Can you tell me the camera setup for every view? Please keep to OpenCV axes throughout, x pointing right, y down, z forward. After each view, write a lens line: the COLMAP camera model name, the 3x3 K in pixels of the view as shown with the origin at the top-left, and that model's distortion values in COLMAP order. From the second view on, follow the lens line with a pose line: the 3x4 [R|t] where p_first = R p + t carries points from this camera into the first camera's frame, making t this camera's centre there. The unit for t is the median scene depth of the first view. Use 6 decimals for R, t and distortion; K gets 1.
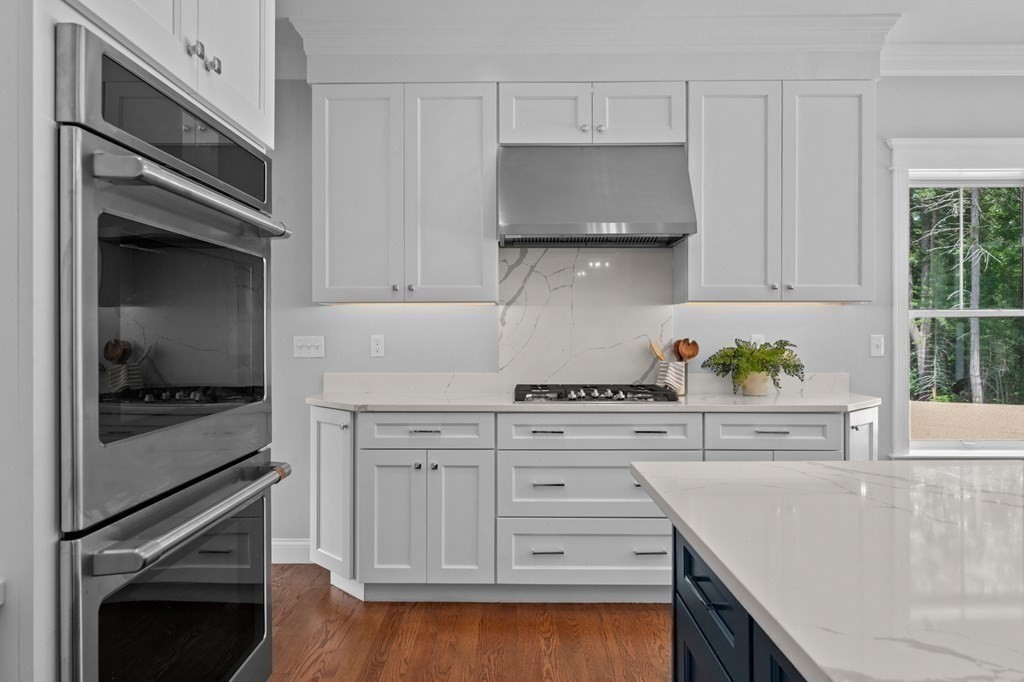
lens RADIAL K [[718.6, 0, 529.5], [0, 718.6, 326.9], [0, 0, 1]] dist [-0.007082, -0.001994]
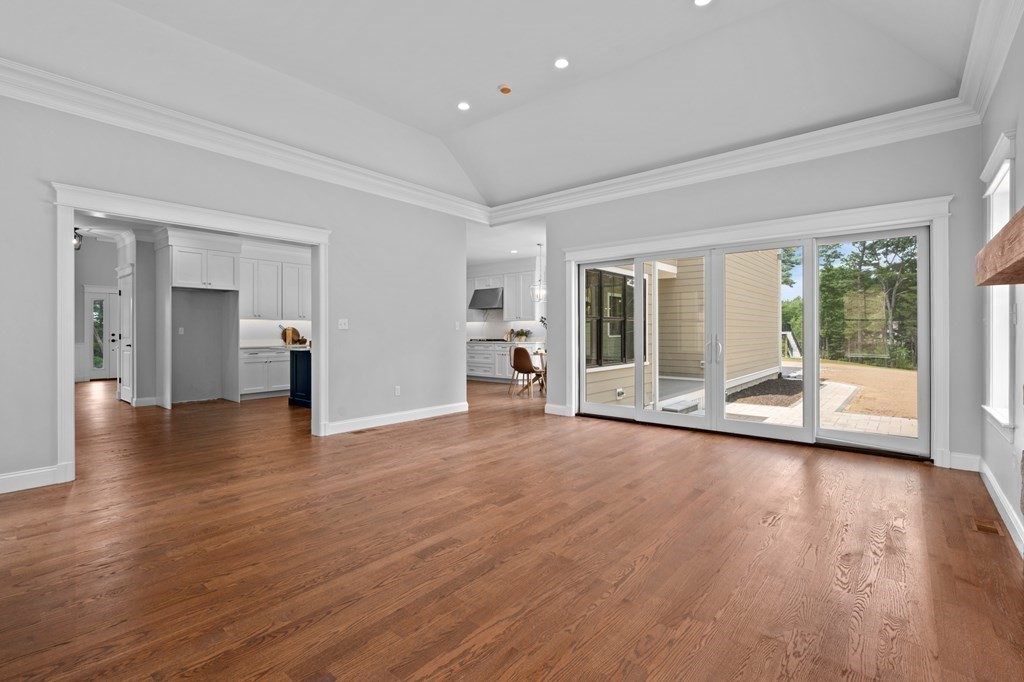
lens RADIAL K [[465.8, 0, 513.2], [0, 465.8, 330.7], [0, 0, 1]] dist [0.009226, -0.000028]
pose [[0.769442, -0.005595, -0.638692, 2.178788], [0.016524, 0.999801, 0.011148, -0.005127], [0.638503, -0.019132, 0.769382, -1.286834]]
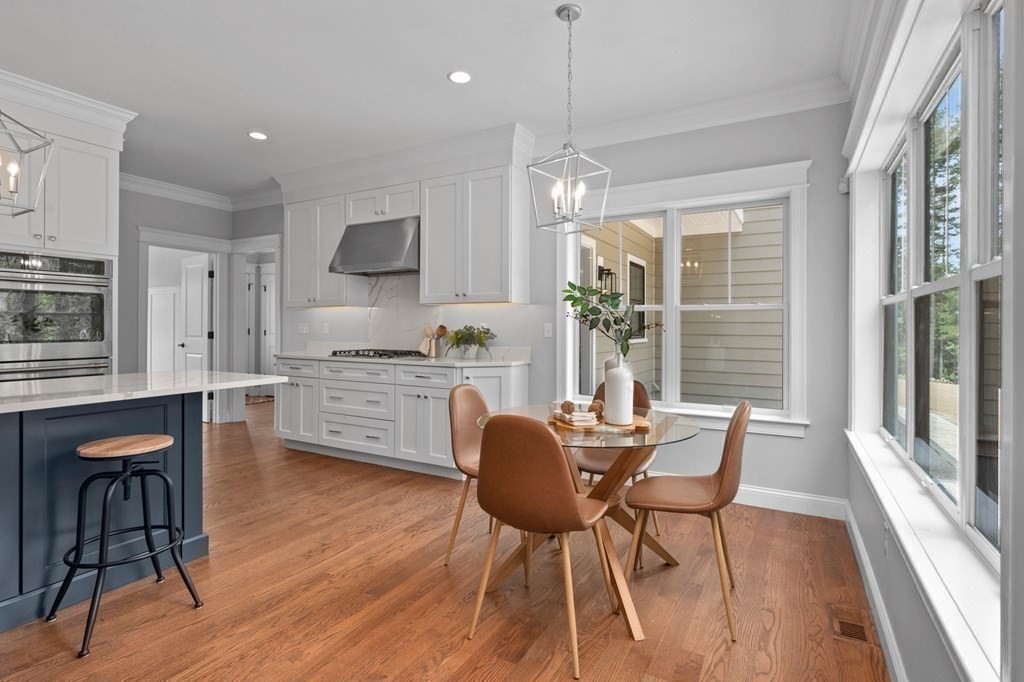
lens RADIAL K [[527.2, 0, 515.2], [0, 527.2, 326.1], [0, 0, 1]] dist [-0.000666, -0.000079]
pose [[0.868885, 0.005797, -0.494980, 1.059761], [0.002183, 0.999877, 0.015541, -0.000935], [0.495009, -0.014583, 0.868765, -0.028757]]
